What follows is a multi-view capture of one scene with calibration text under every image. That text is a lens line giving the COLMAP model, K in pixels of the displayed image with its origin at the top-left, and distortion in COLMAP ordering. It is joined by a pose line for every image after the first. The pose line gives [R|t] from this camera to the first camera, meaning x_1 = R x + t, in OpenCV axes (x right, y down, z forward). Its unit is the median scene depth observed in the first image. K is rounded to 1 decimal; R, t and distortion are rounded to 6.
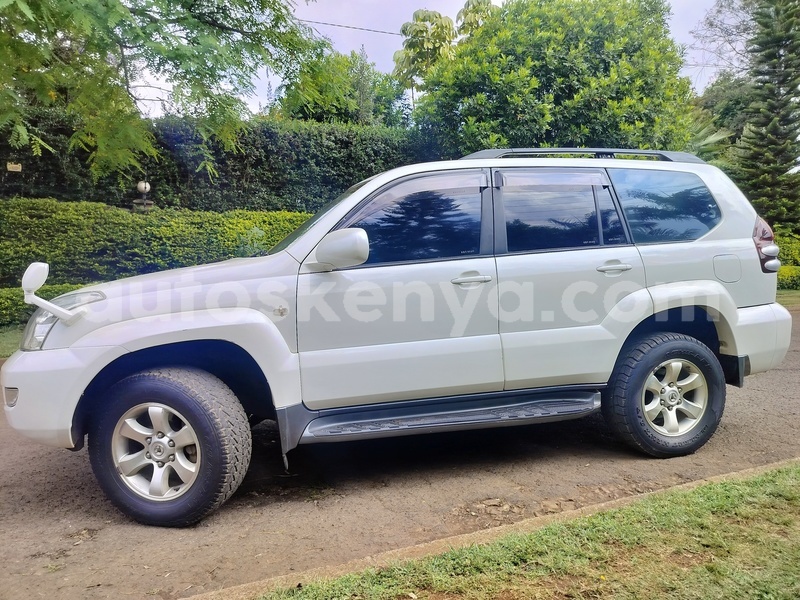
lens RADIAL K [[605.8, 0, 408.3], [0, 605.8, 303.4], [0, 0, 1]] dist [0.036136, -0.041851]
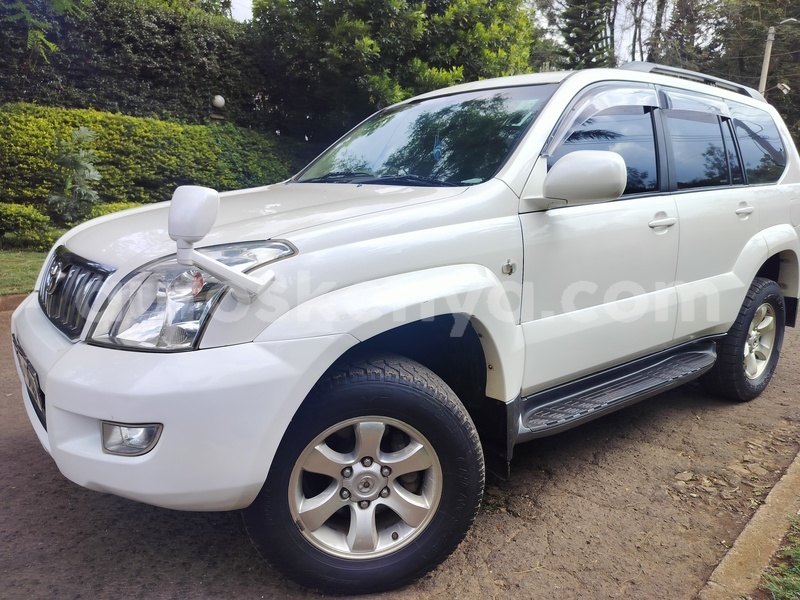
lens RADIAL K [[605.8, 0, 402.4], [0, 605.8, 308.0], [0, 0, 1]] dist [0.036136, -0.041851]
pose [[0.912249, -0.044347, 0.407229, -0.183480], [-0.010116, 0.991381, 0.130622, -0.009239], [-0.409512, -0.123279, 0.903937, 0.122260]]
